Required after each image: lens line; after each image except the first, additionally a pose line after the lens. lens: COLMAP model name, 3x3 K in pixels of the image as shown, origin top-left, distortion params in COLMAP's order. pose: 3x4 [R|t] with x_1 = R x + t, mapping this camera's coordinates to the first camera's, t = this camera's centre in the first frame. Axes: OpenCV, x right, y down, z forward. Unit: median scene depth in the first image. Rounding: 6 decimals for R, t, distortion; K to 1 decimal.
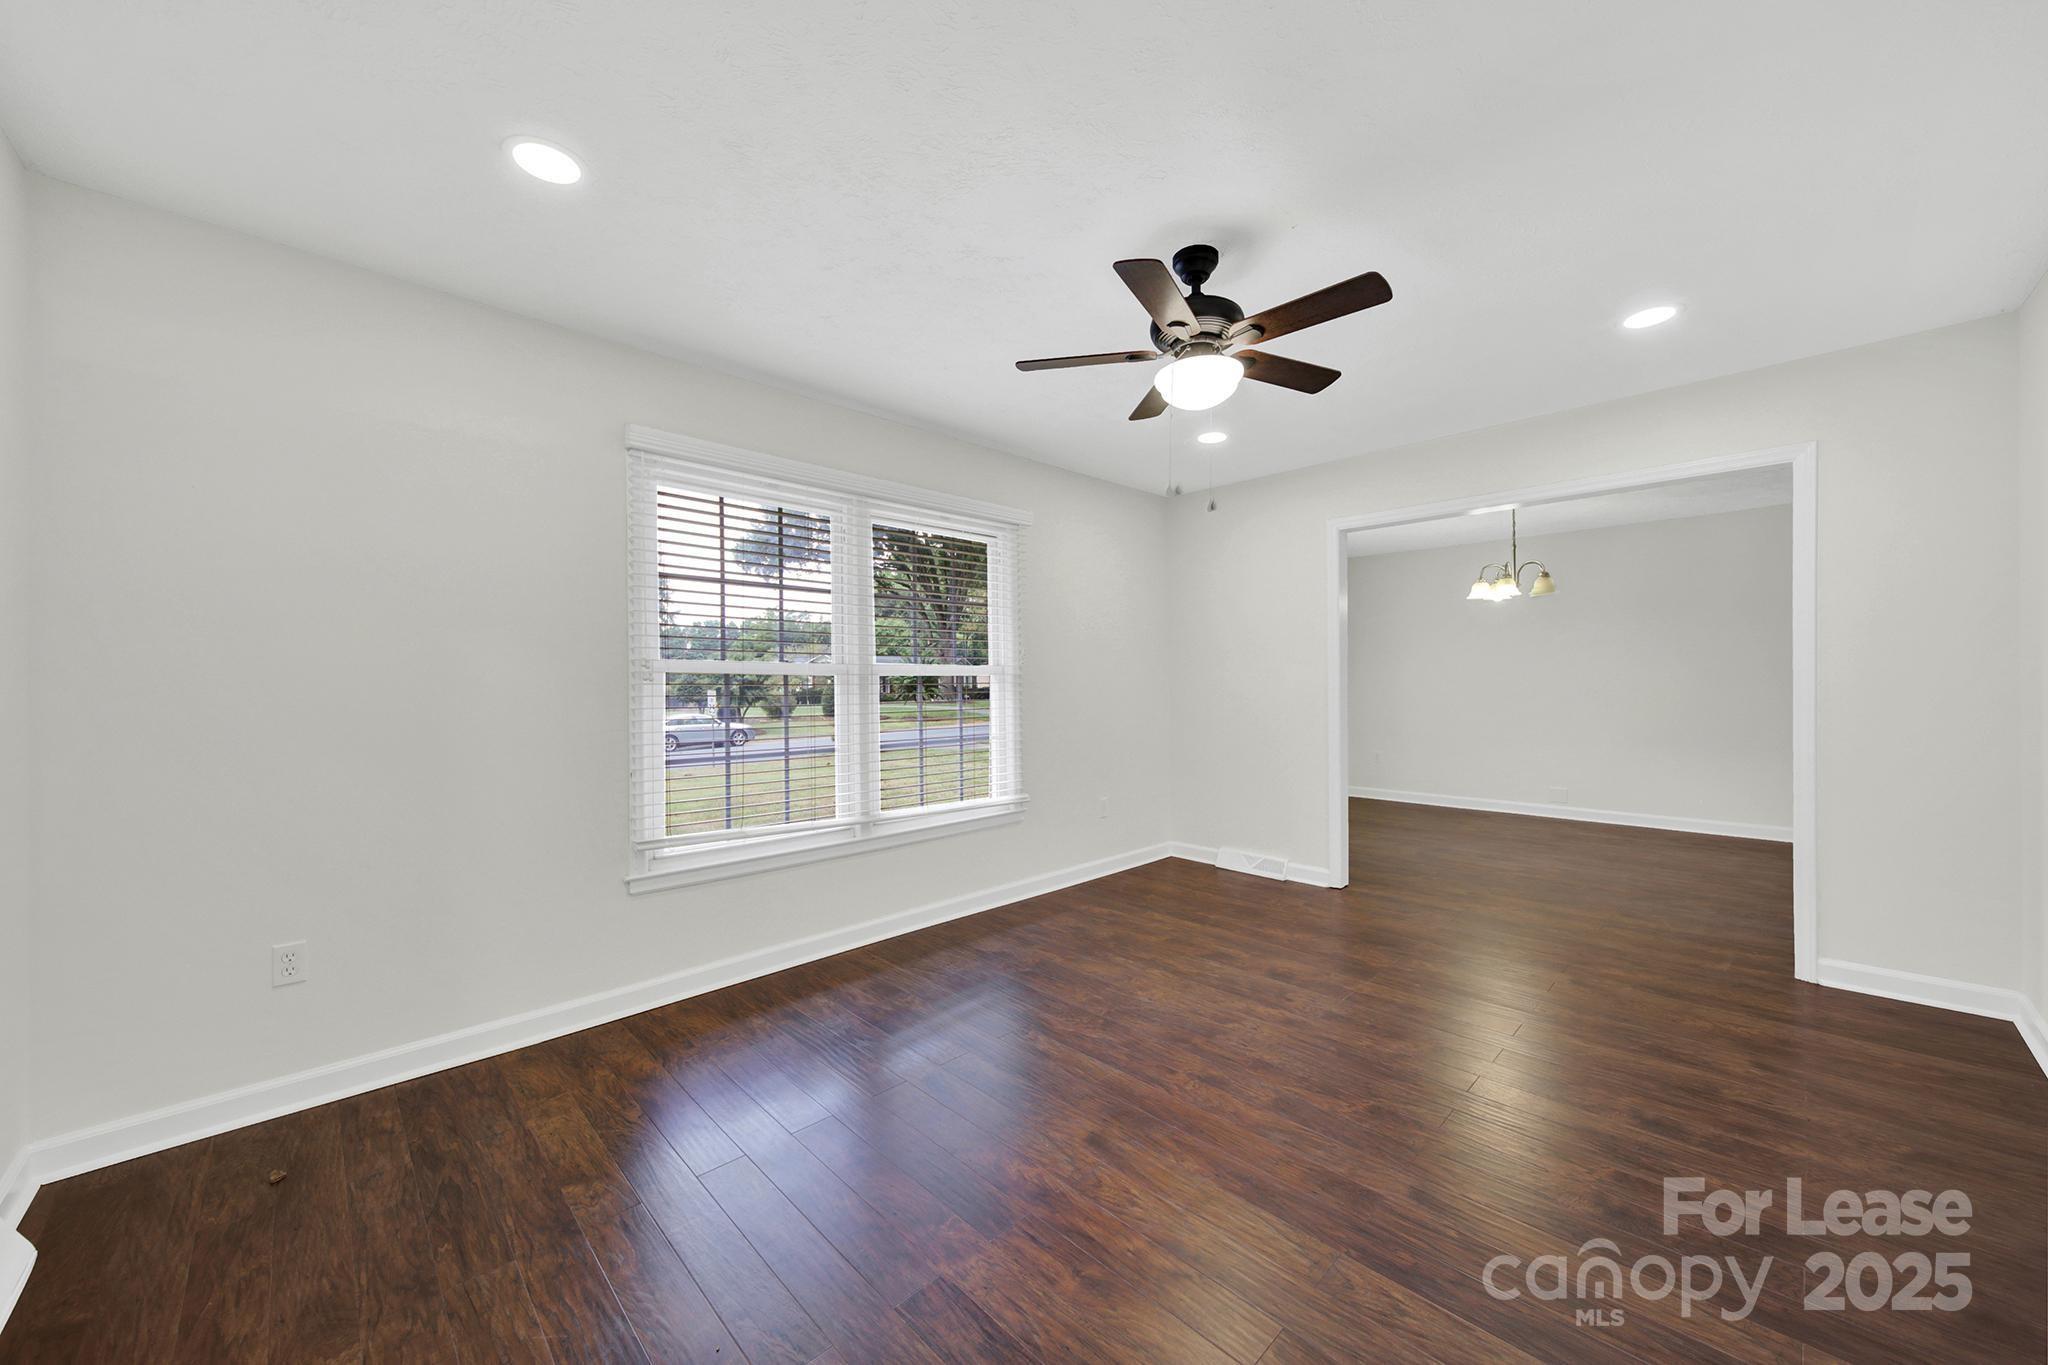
lens RADIAL K [[748.3, 0, 1023.6], [0, 748.3, 679.0], [0, 0, 1]] dist [0.000835, -0.000037]
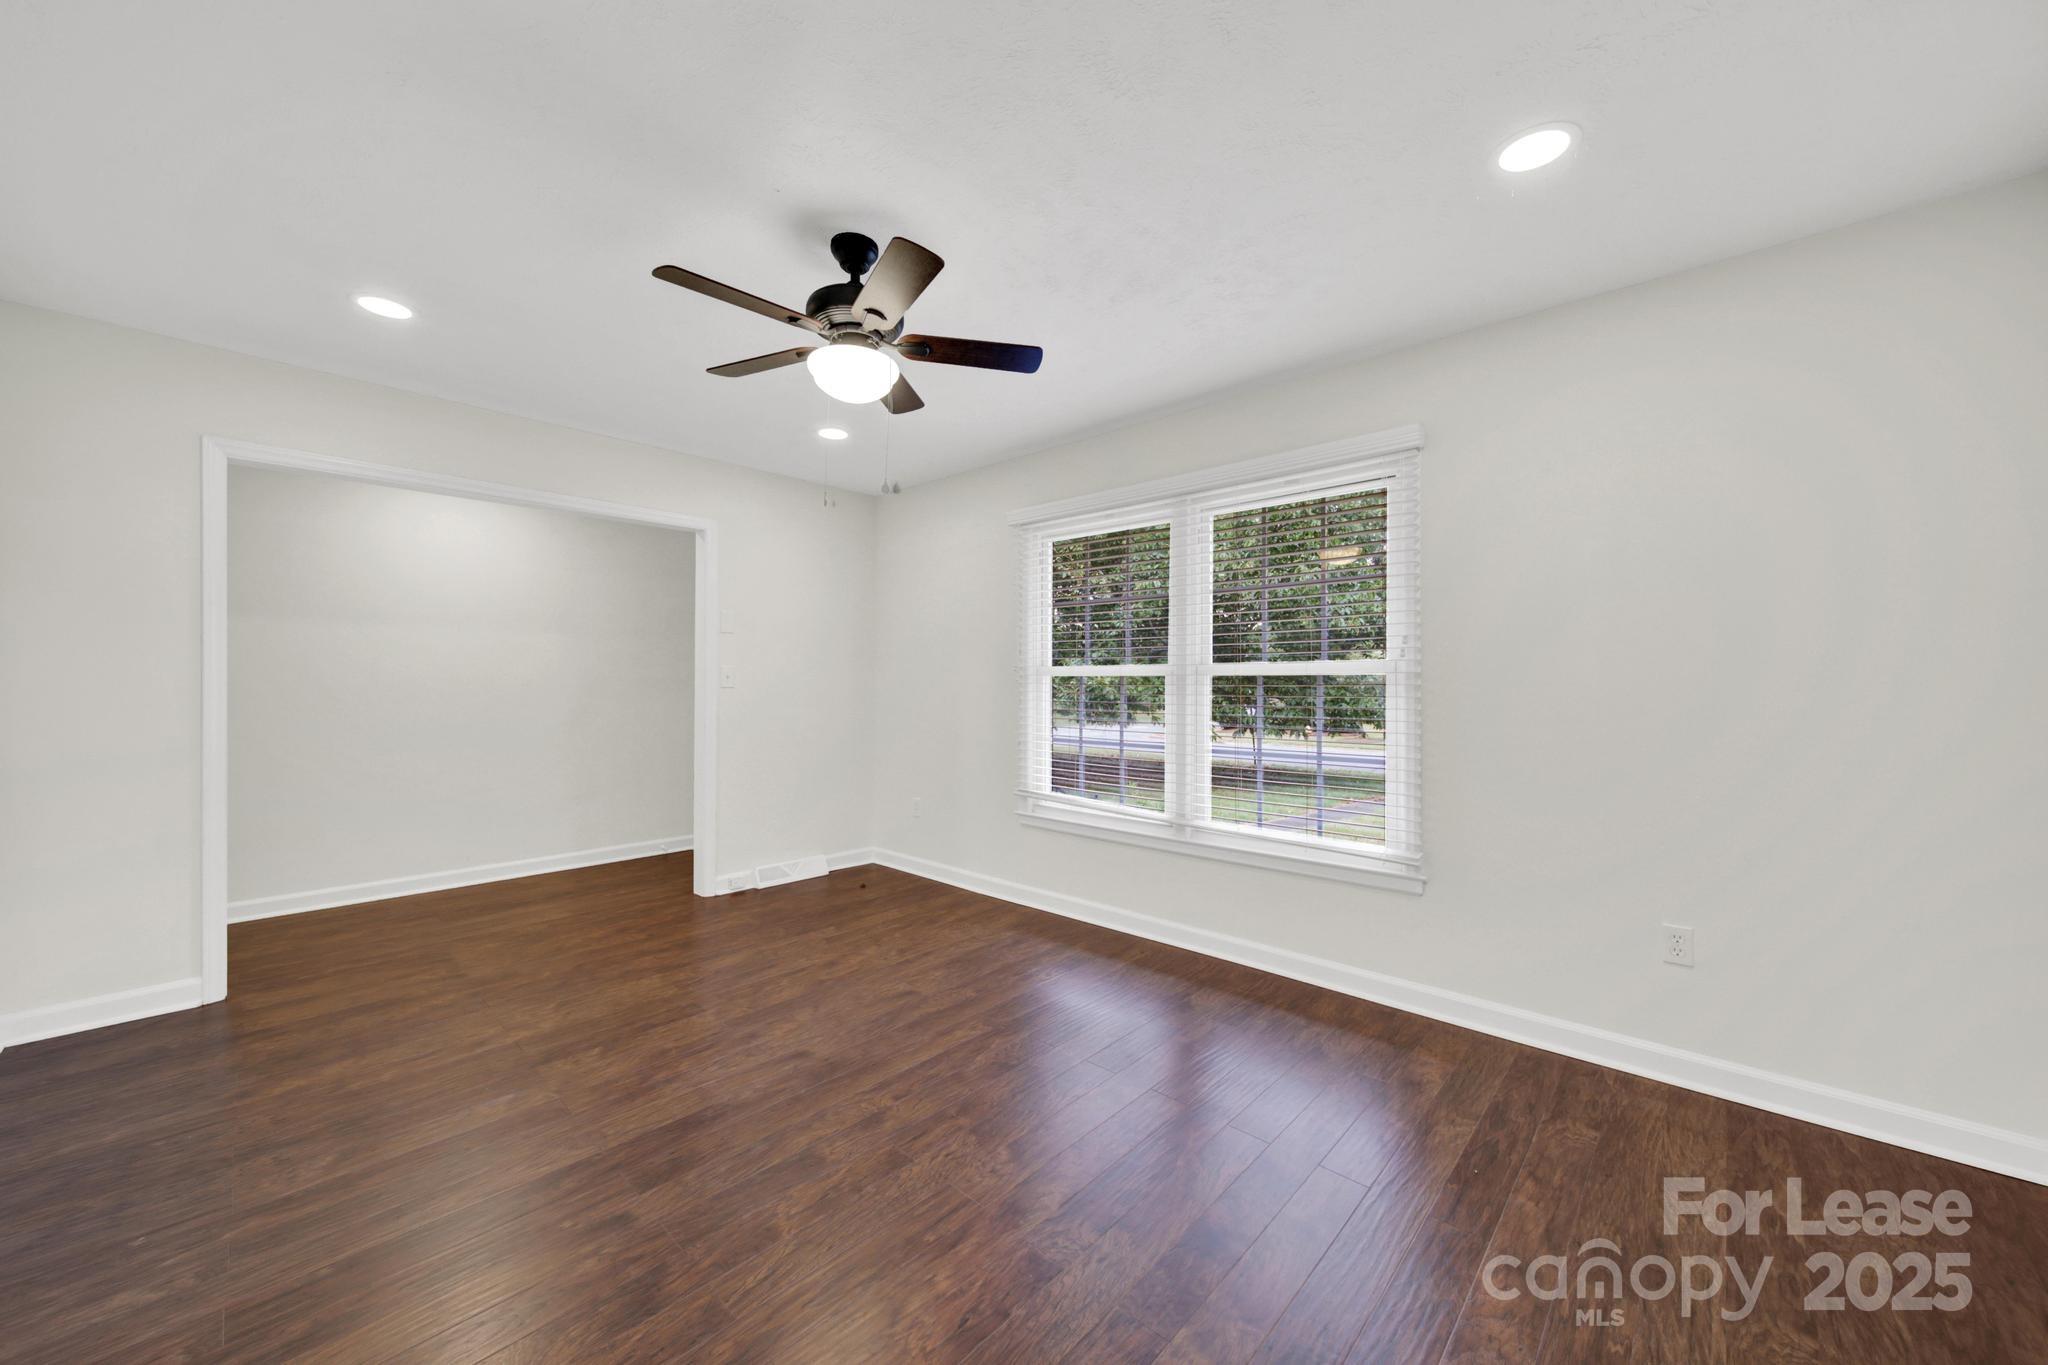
lens RADIAL K [[748.3, 0, 1022.8], [0, 748.3, 681.4], [0, 0, 1]] dist [0.000835, -0.000037]
pose [[0.043319, 0.004279, -0.999052, 0.820749], [0.002729, 0.999987, 0.004402, -0.002221], [0.999058, -0.002917, 0.043306, 0.802494]]
